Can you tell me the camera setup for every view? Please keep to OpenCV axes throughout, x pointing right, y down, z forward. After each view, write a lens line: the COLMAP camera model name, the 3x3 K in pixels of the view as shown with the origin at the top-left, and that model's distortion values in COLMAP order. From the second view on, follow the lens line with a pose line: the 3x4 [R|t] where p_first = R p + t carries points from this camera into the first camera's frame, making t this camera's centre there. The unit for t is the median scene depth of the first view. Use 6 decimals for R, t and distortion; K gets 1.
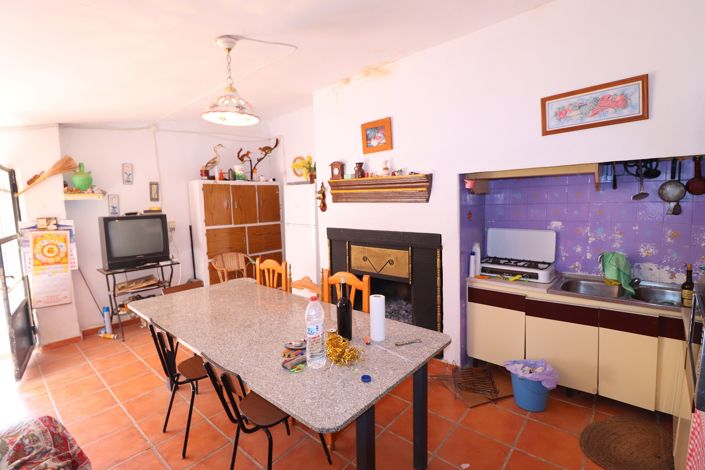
lens RADIAL K [[332.2, 0, 354.3], [0, 332.2, 233.6], [0, 0, 1]] dist [-0.004157, -0.002350]
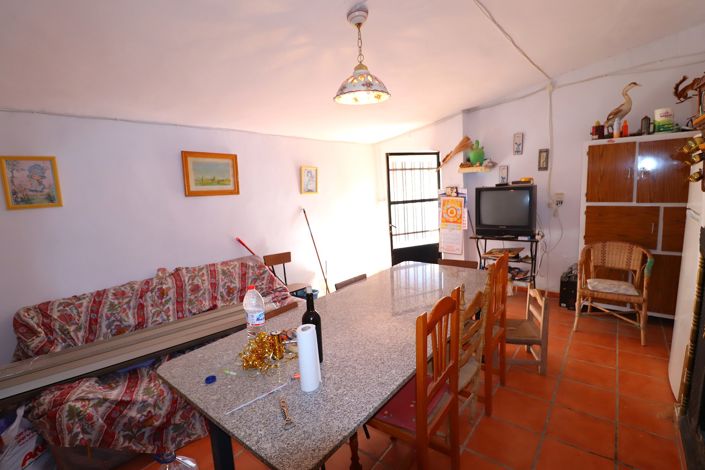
lens RADIAL K [[332.2, 0, 355.0], [0, 332.2, 231.8], [0, 0, 1]] dist [-0.004157, -0.002350]
pose [[0.048777, 0.165675, -0.984973, 0.337626], [-0.047483, 0.985417, 0.163398, -0.061469], [0.997680, 0.038799, 0.055932, 0.483806]]
